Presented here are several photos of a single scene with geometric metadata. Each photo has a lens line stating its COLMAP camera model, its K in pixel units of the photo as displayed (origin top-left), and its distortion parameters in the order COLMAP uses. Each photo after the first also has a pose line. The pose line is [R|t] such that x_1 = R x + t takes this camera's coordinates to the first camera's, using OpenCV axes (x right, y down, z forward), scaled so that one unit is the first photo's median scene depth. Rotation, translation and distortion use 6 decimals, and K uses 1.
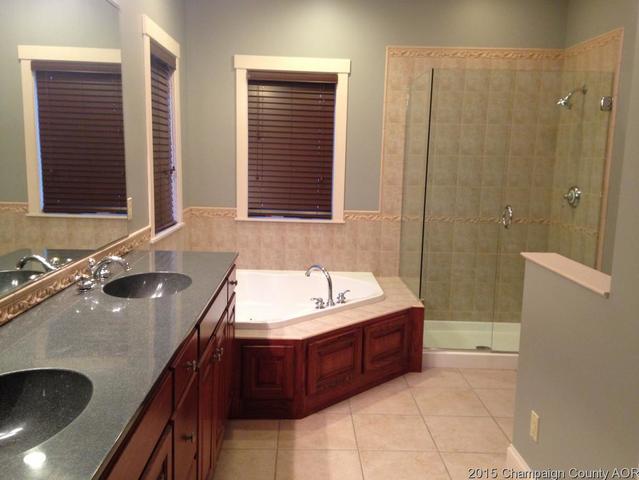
lens RADIAL K [[574.3, 0, 319.6], [0, 574.3, 237.5], [0, 0, 1]] dist [0.214935, -0.334628]
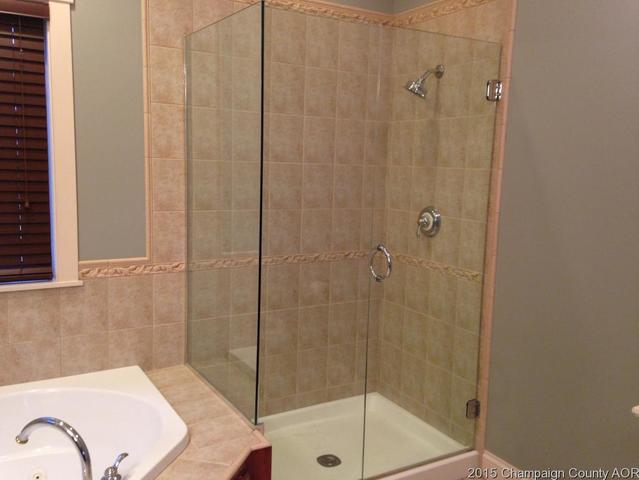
lens RADIAL K [[574.3, 0, 319.6], [0, 574.3, 237.5], [0, 0, 1]] dist [0.214935, -0.334628]
pose [[0.872187, -0.063331, 0.485057, -0.026857], [0.062215, 0.997893, 0.018418, -0.066345], [-0.485201, 0.014114, 0.874289, 0.418865]]
